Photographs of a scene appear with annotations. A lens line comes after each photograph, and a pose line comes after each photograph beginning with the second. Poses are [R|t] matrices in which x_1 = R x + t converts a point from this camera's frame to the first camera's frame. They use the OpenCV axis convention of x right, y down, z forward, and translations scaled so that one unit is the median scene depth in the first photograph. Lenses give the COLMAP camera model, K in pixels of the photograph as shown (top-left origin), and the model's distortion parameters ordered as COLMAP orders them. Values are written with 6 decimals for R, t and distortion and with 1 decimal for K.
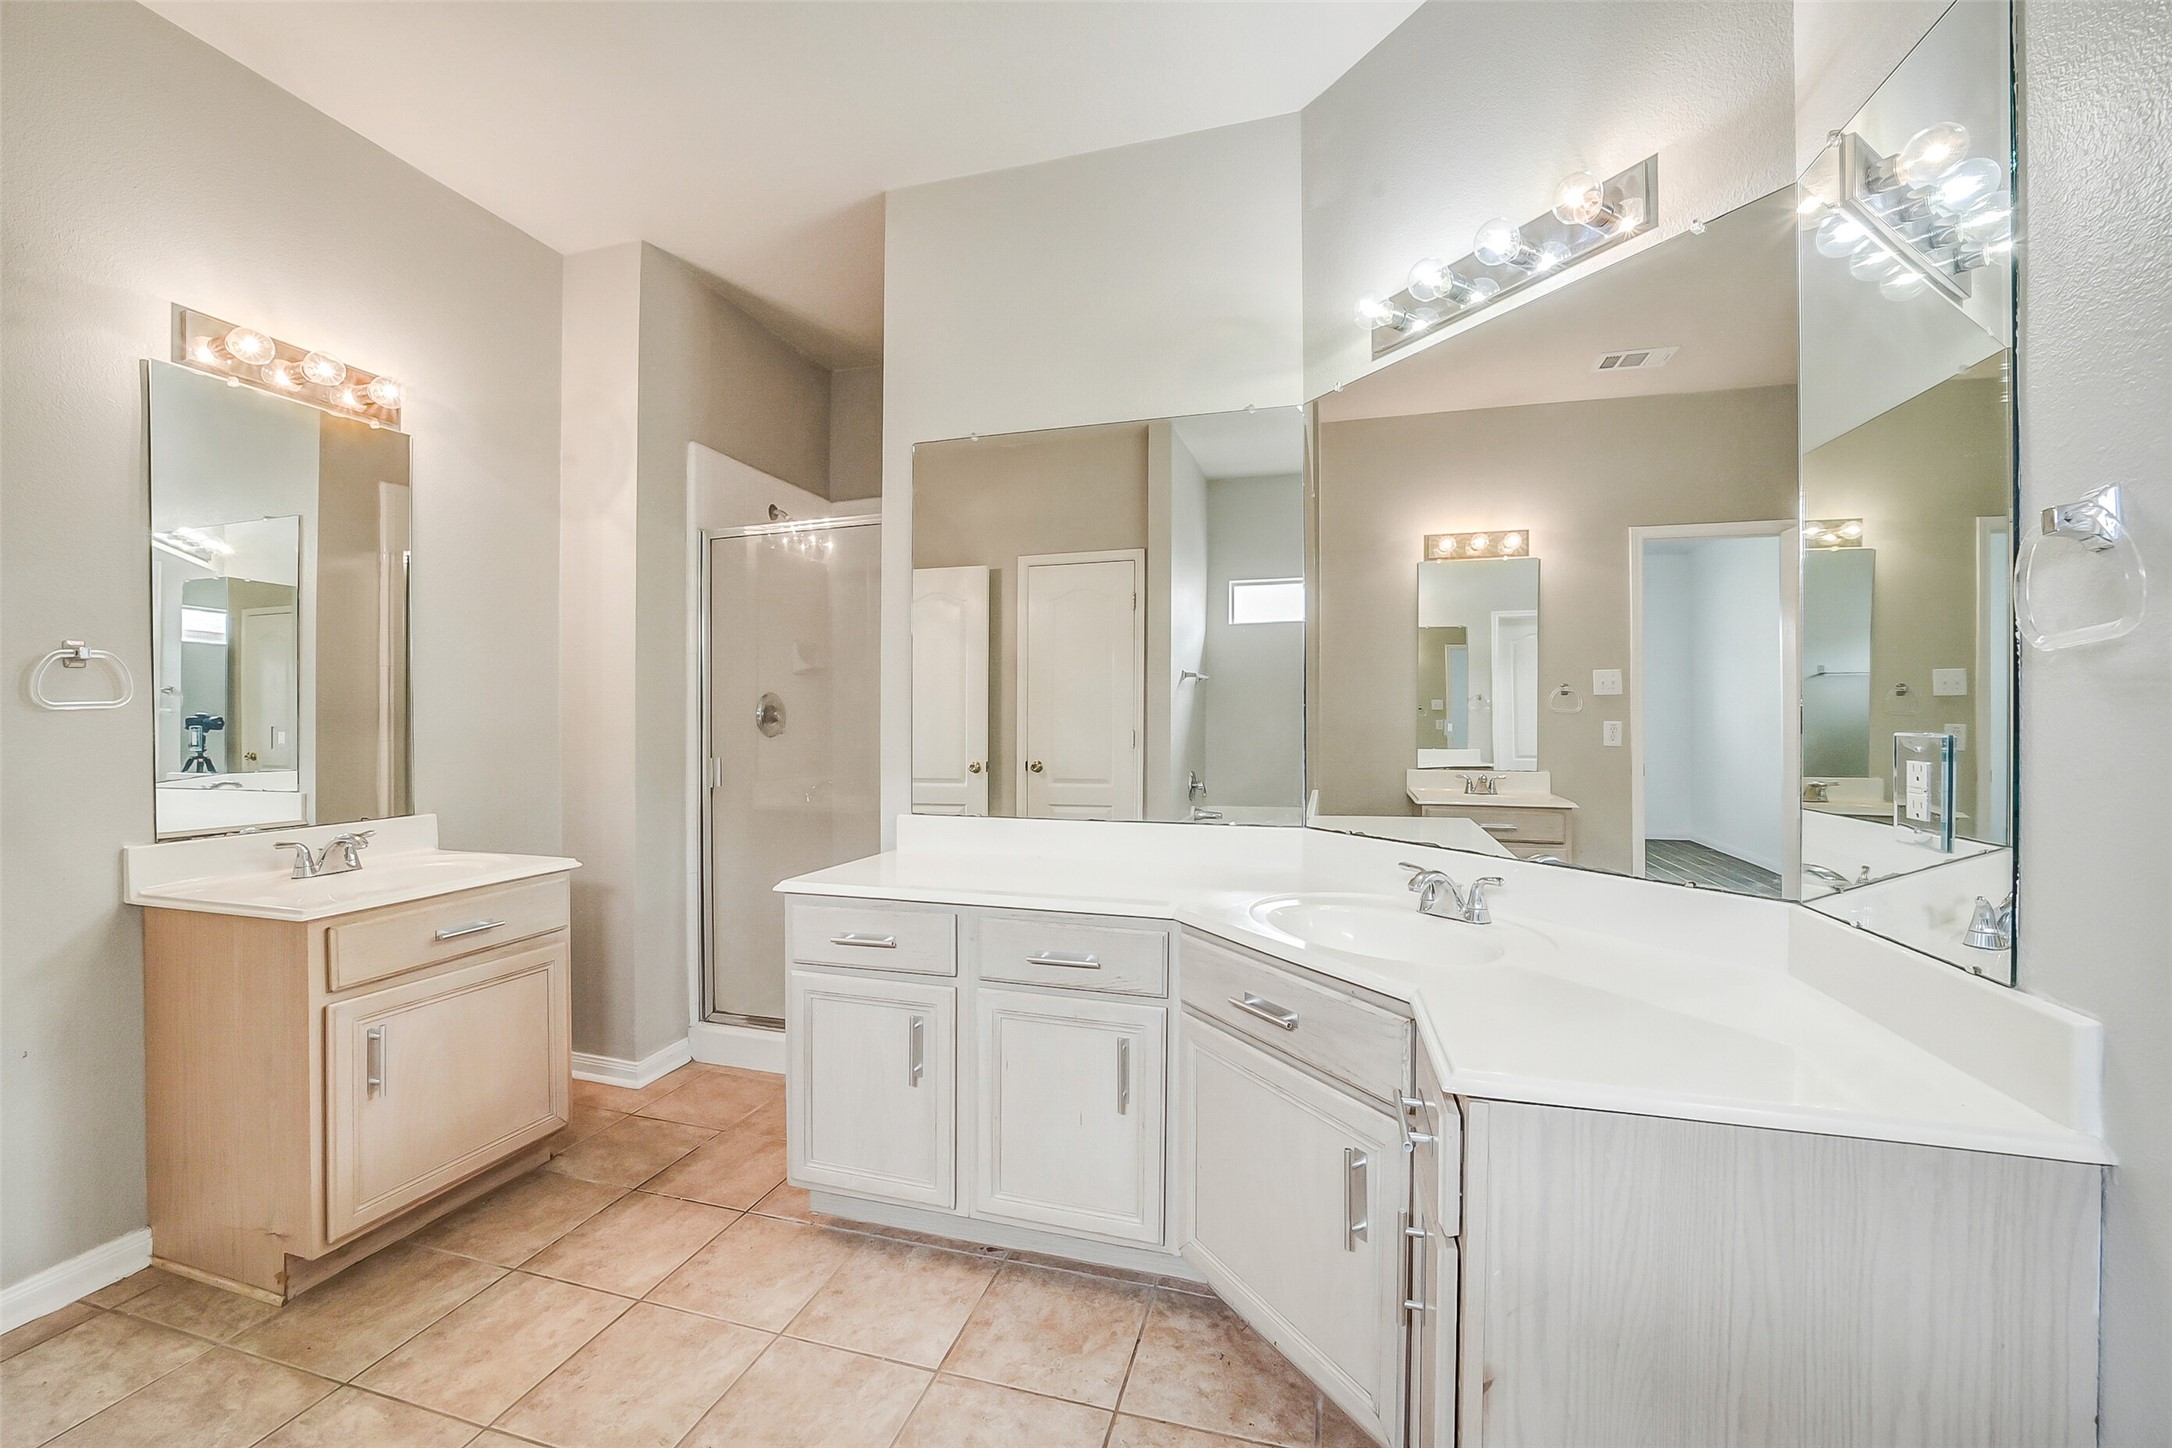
lens RADIAL K [[858.5, 0, 1086.0], [0, 858.5, 724.0], [0, 0, 1]] dist [-0.035749, 0.009266]
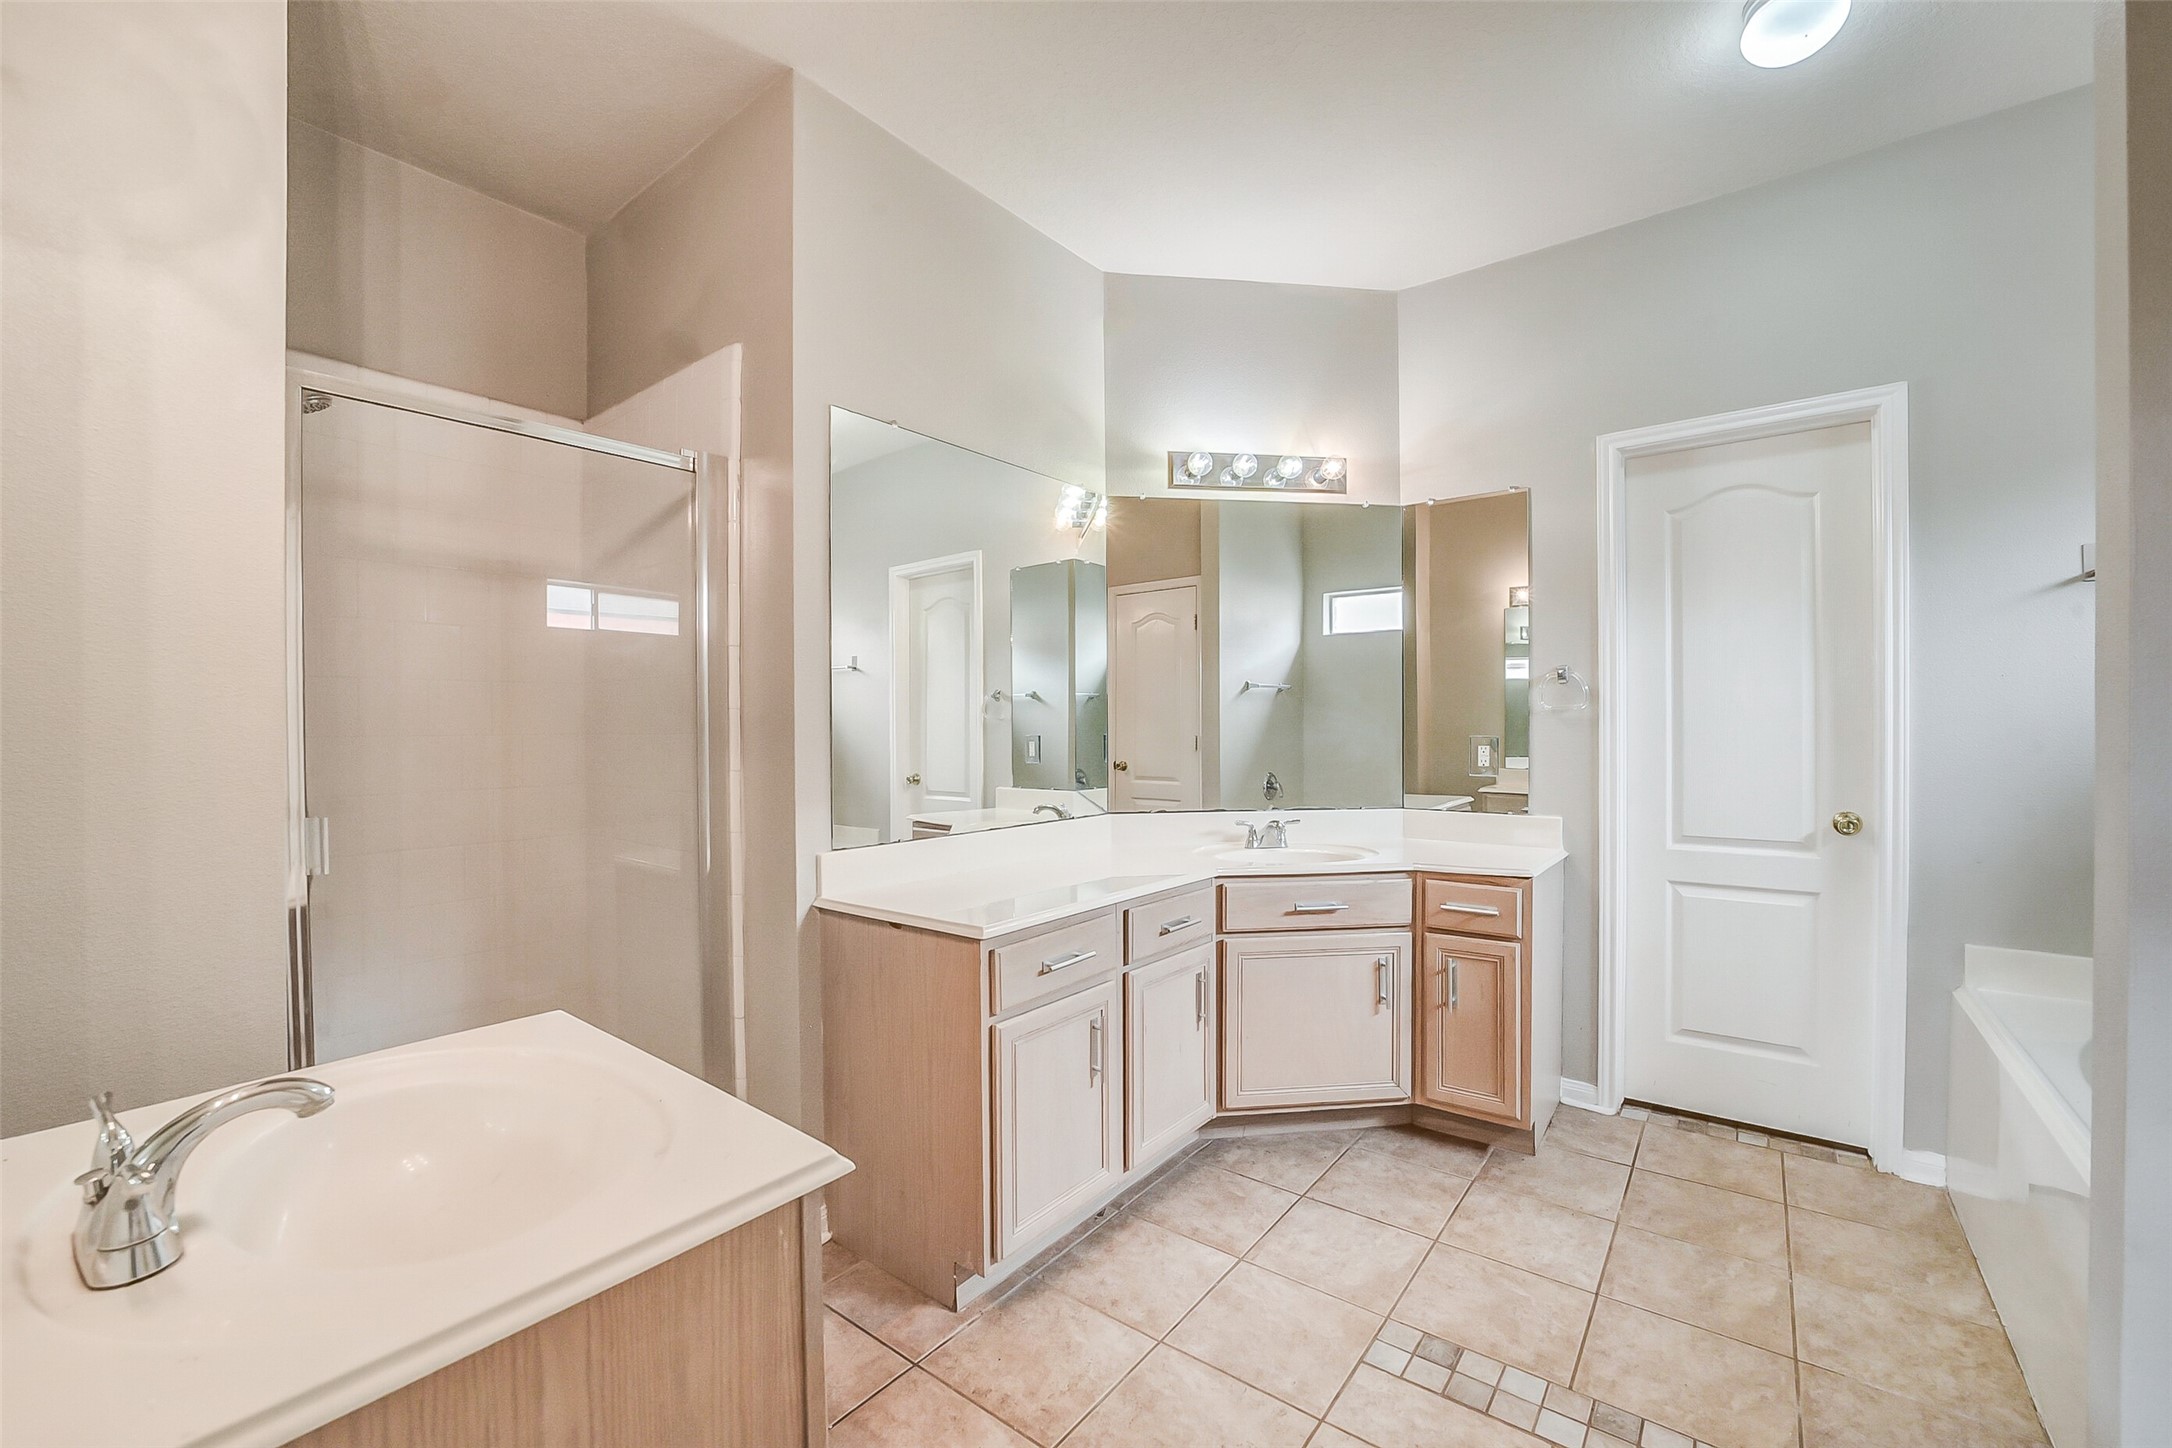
lens RADIAL K [[888.1, 0, 1086.0], [0, 888.1, 724.0], [0, 0, 1]] dist [-0.011758, 0.000173]
pose [[0.361757, 0.000139, 0.932272, -1.216740], [0.002401, 0.999997, -0.001081, -0.022779], [-0.932269, 0.002629, 0.361755, 0.602876]]
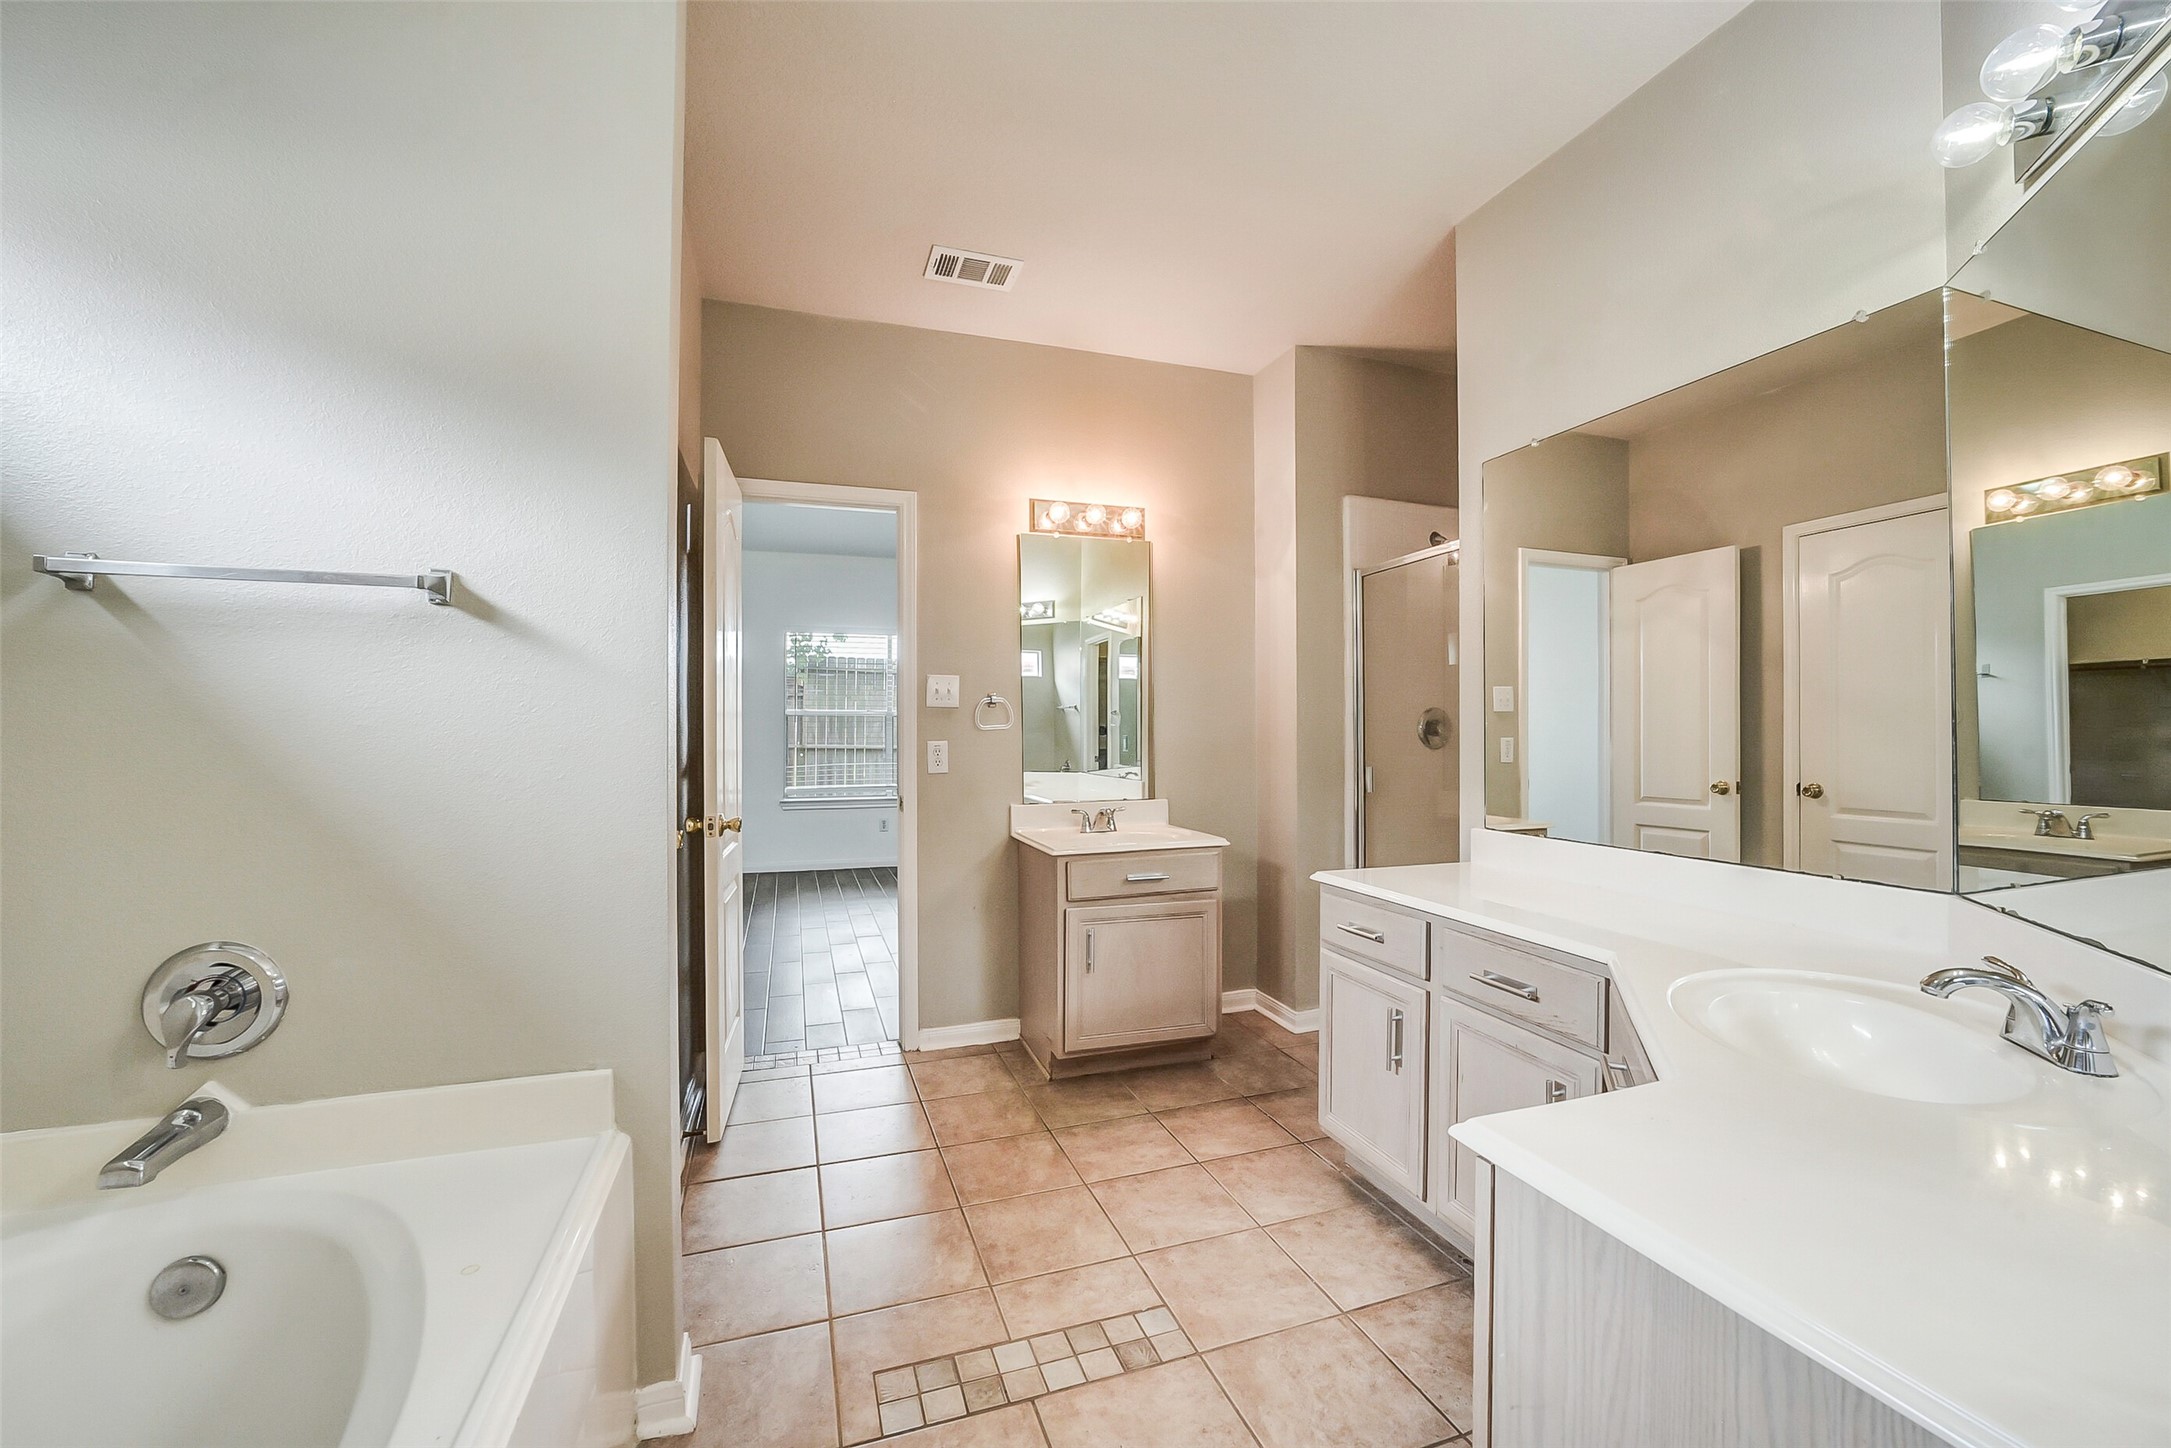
lens RADIAL K [[858.1, 0, 1085.5], [0, 858.1, 724.0], [0, 0, 1]] dist [-0.035749, 0.009266]
pose [[0.579056, -0.006606, -0.815261, 0.453646], [0.000539, 0.999970, -0.007720, -0.014516], [0.815288, 0.004031, 0.579042, 0.044026]]
